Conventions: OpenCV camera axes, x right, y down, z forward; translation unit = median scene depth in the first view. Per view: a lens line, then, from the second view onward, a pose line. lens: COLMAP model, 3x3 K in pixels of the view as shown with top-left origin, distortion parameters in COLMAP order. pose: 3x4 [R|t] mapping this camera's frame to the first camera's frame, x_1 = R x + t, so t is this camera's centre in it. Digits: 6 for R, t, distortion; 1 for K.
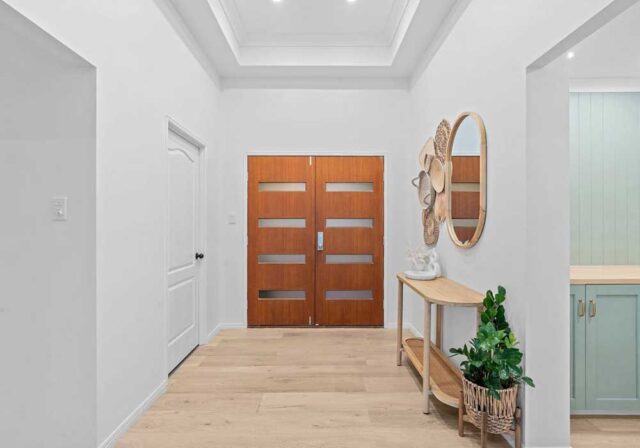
lens RADIAL K [[315.6, 0, 315.8], [0, 315.6, 223.9], [0, 0, 1]] dist [0.001865, 0.000254]
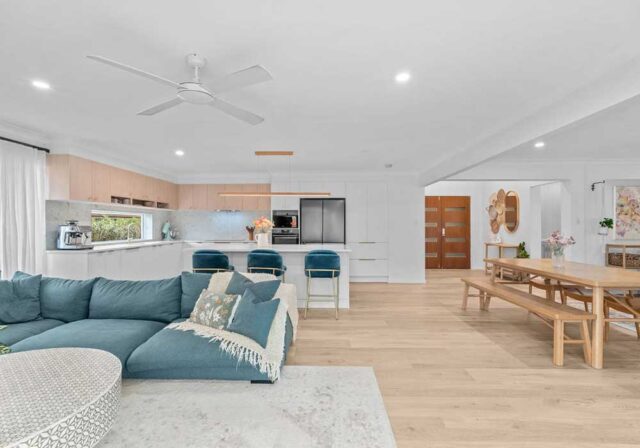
lens RADIAL K [[293.2, 0, 329.4], [0, 293.2, 225.2], [0, 0, 1]] dist [-0.000435, -0.000104]
pose [[0.999486, -0.001706, -0.032027, -0.923805], [0.001766, 0.999997, 0.001861, -0.005340], [0.032024, -0.001917, 0.999485, -1.468815]]
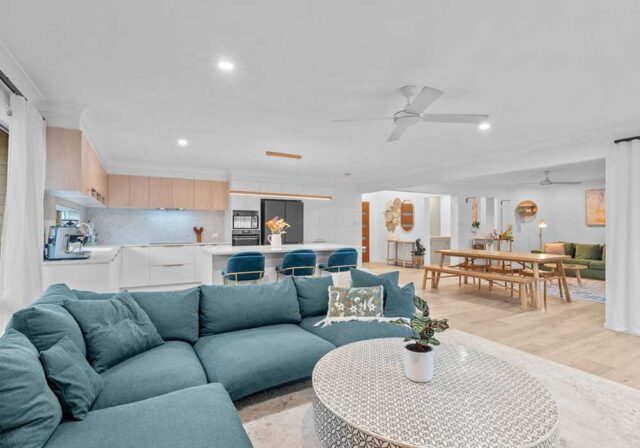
lens RADIAL K [[294.9, 0, 316.5], [0, 294.9, 222.9], [0, 0, 1]] dist [-0.000687, -0.000057]
pose [[0.890702, 0.003553, 0.454574, -1.742622], [-0.000262, 0.999973, -0.007302, -0.007622], [-0.454588, 0.006385, 0.890679, -1.420833]]
